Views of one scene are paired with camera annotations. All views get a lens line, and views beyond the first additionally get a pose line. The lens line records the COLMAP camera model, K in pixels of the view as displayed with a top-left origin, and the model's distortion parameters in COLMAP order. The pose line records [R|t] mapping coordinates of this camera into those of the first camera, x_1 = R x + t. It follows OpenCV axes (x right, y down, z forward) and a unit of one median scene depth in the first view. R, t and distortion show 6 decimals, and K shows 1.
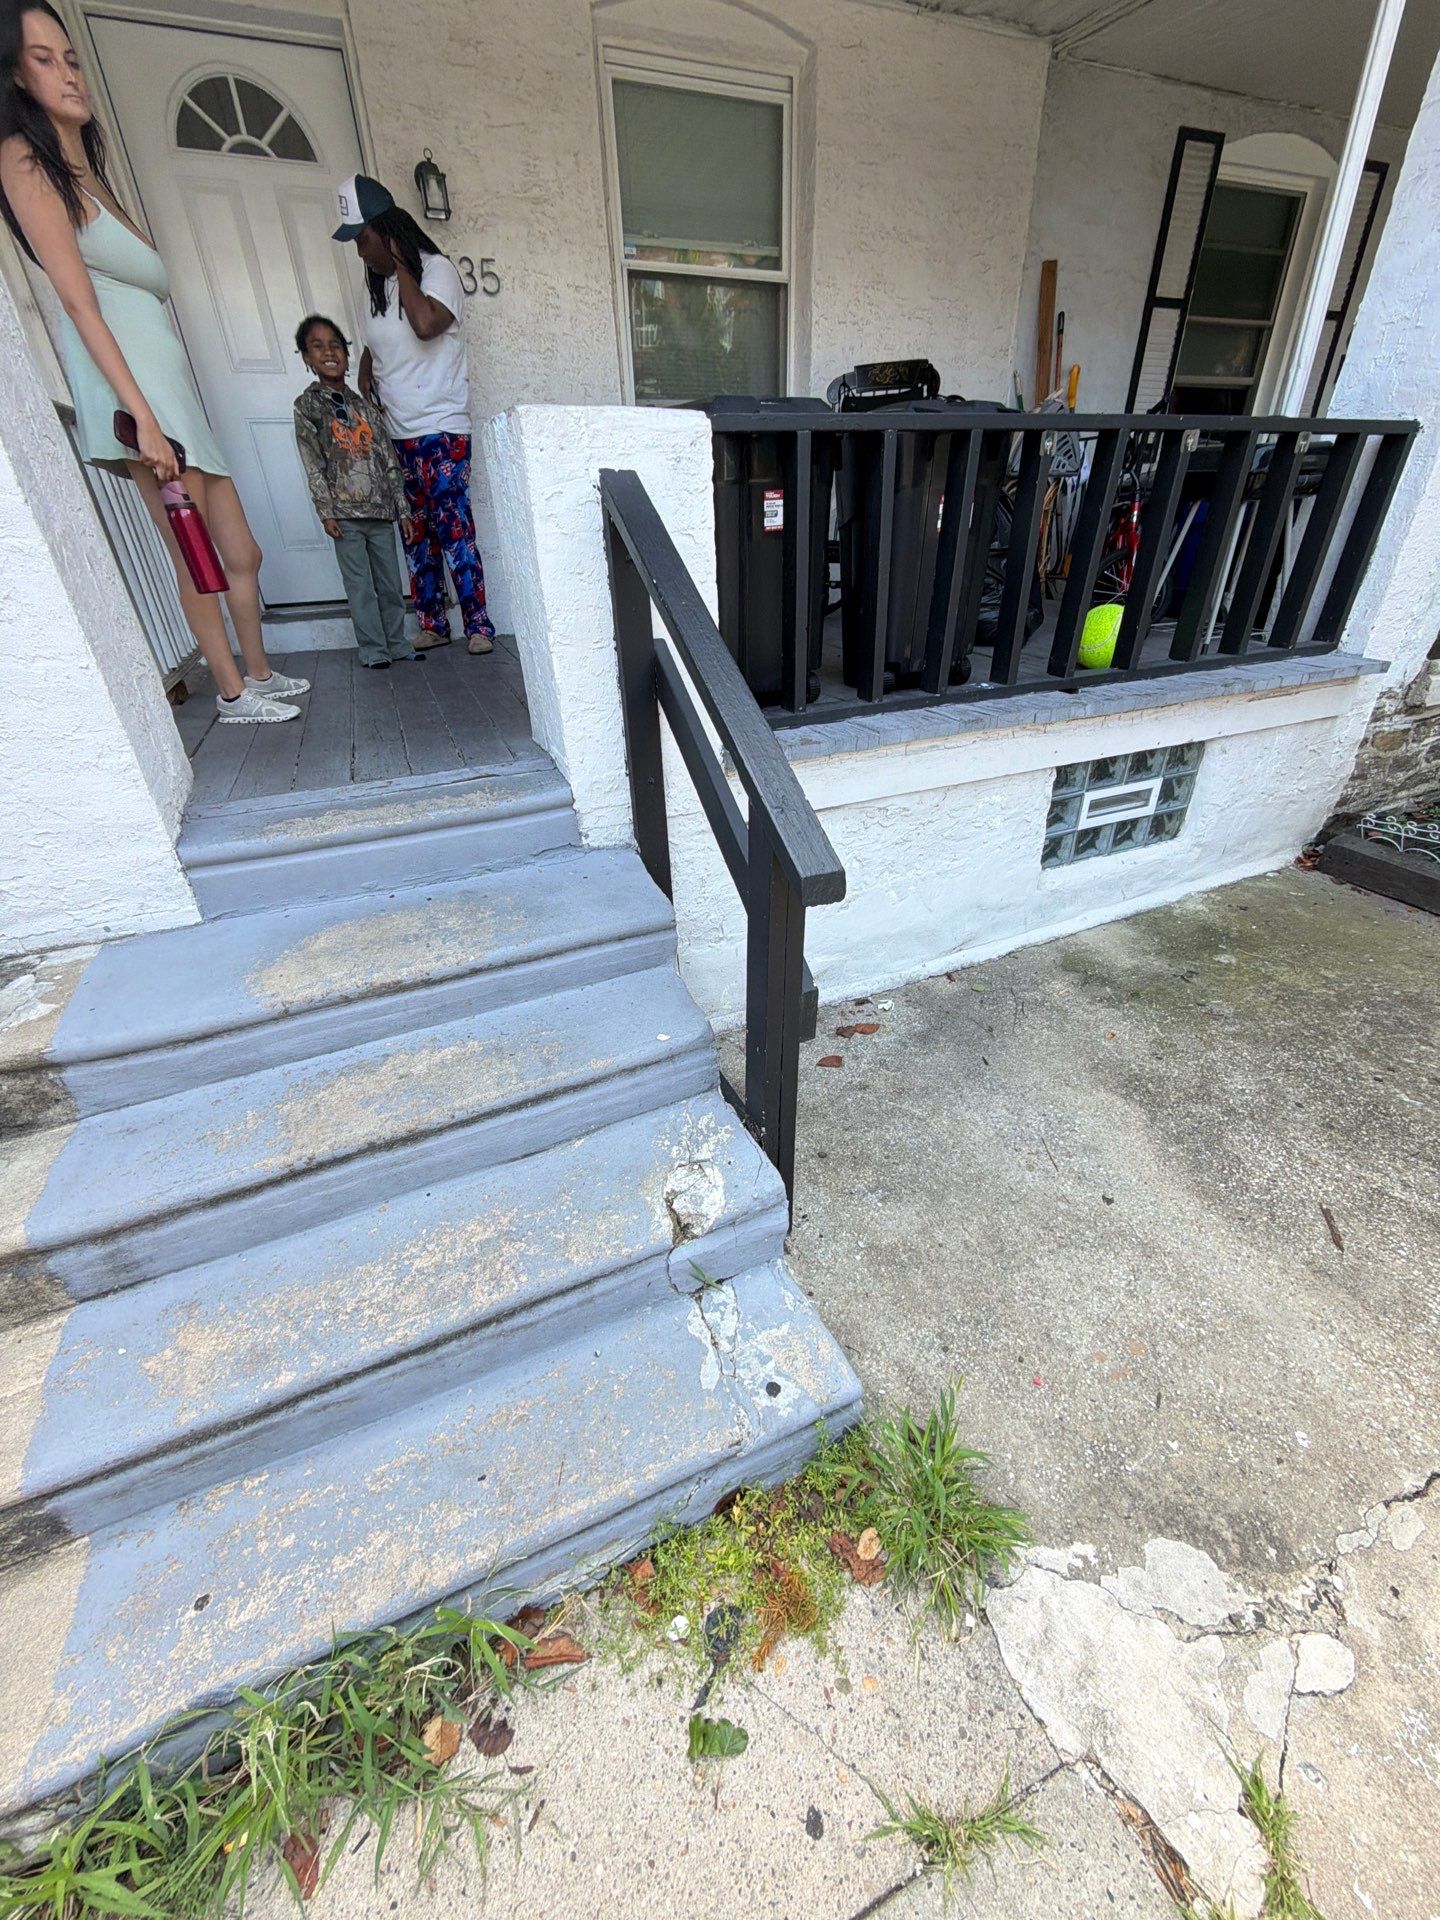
lens RADIAL K [[768.3, 0, 720.0], [0, 768.3, 960.0], [0, 0, 1]] dist [-0.000378, 0.000108]
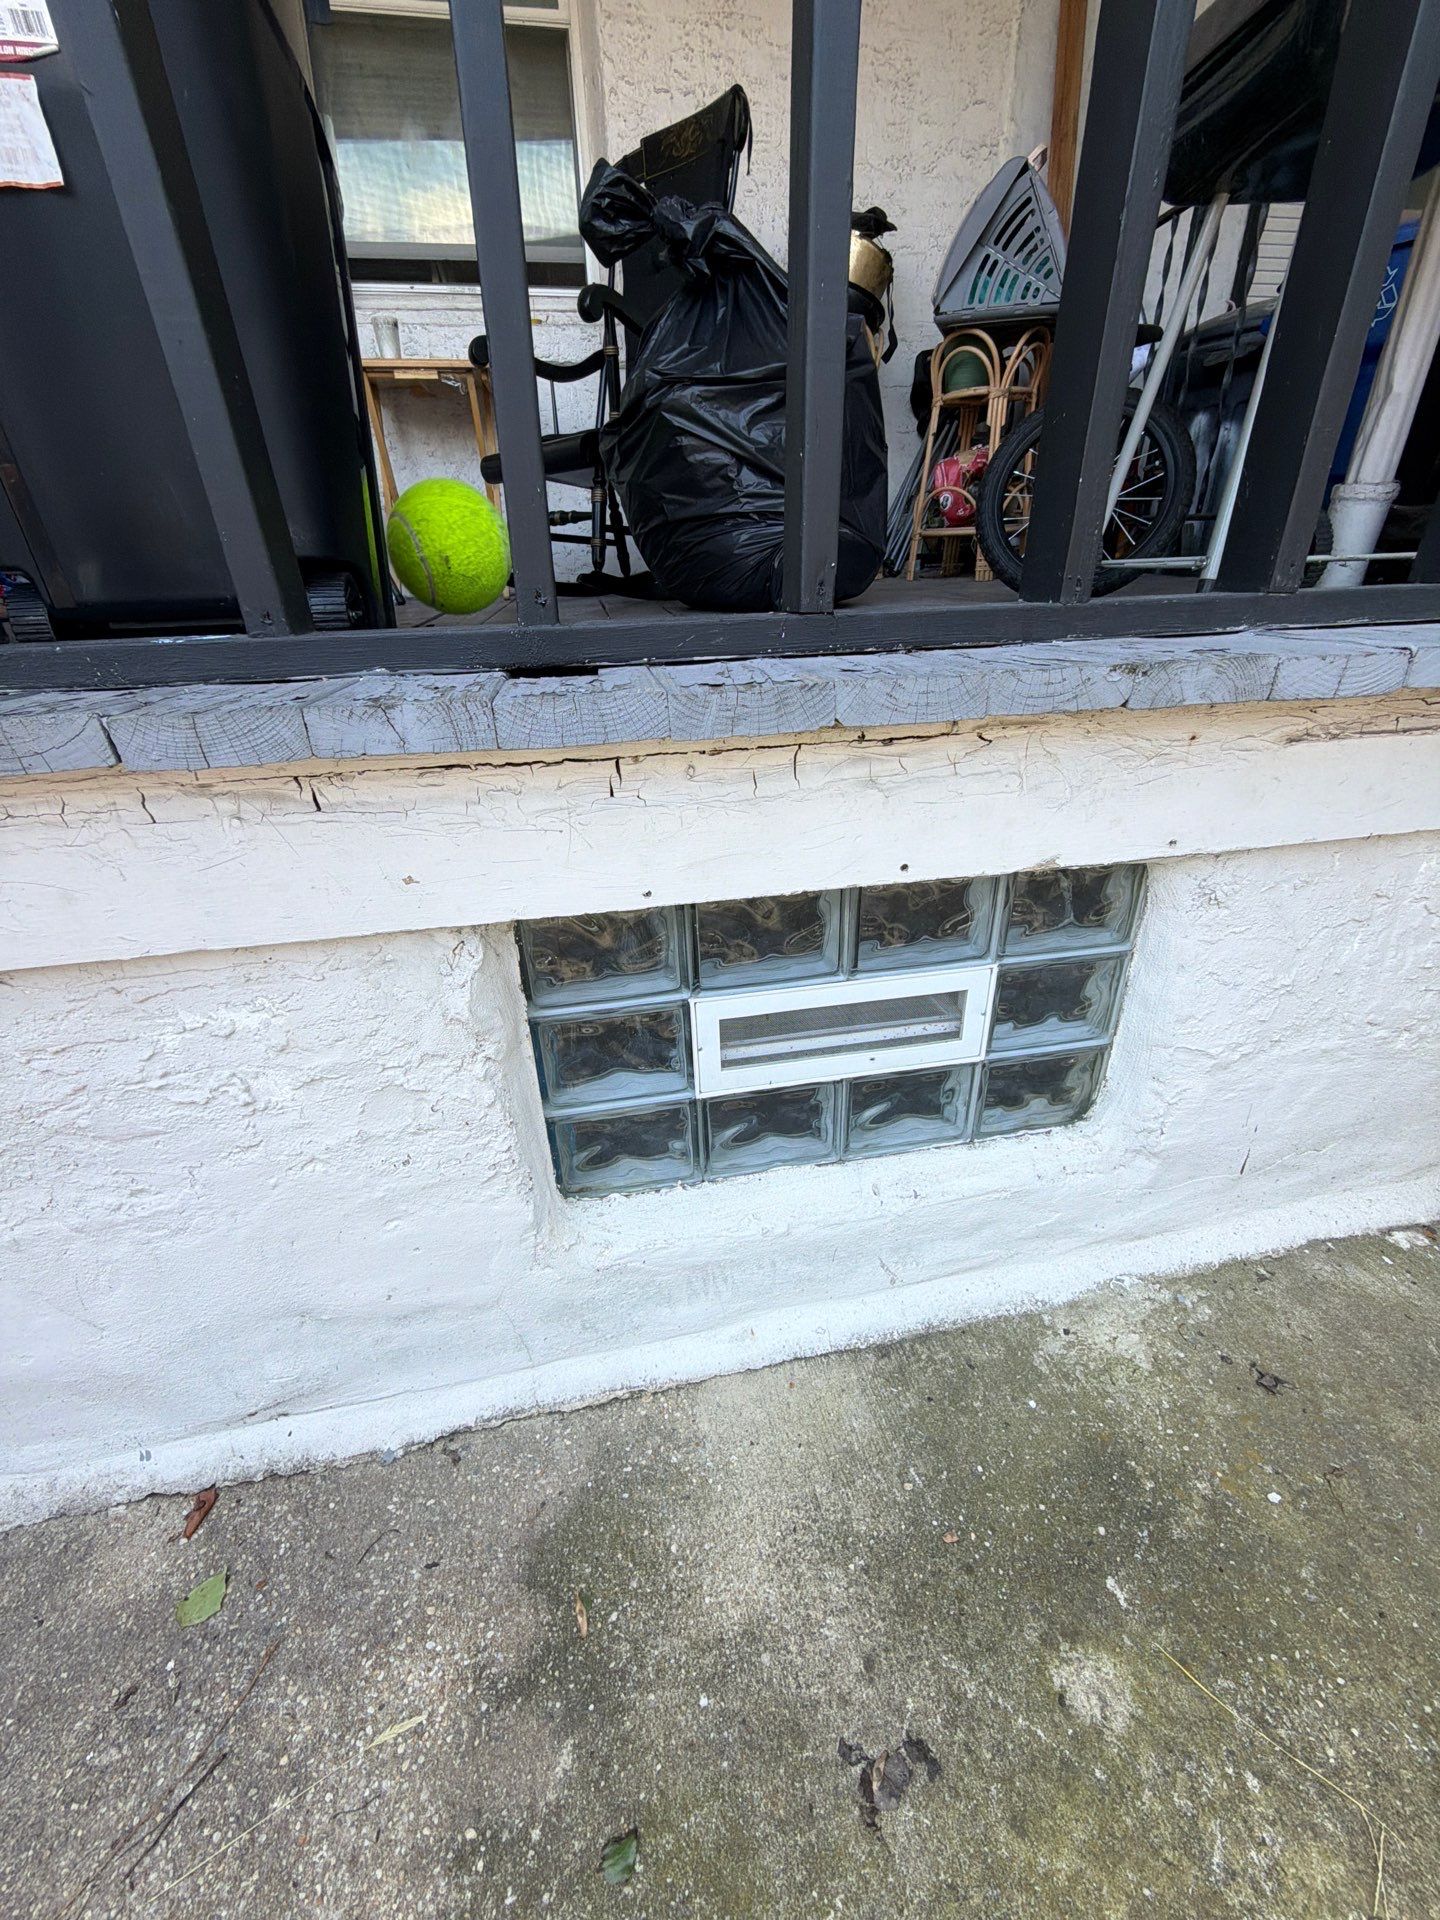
lens RADIAL K [[768.3, 0, 720.0], [0, 768.3, 960.0], [0, 0, 1]] dist [-0.000378, 0.000108]
pose [[0.974391, 0.099948, -0.201425, 0.524784], [-0.110701, 0.992931, -0.042818, -0.210894], [0.195721, 0.064019, 0.978568, 0.654672]]
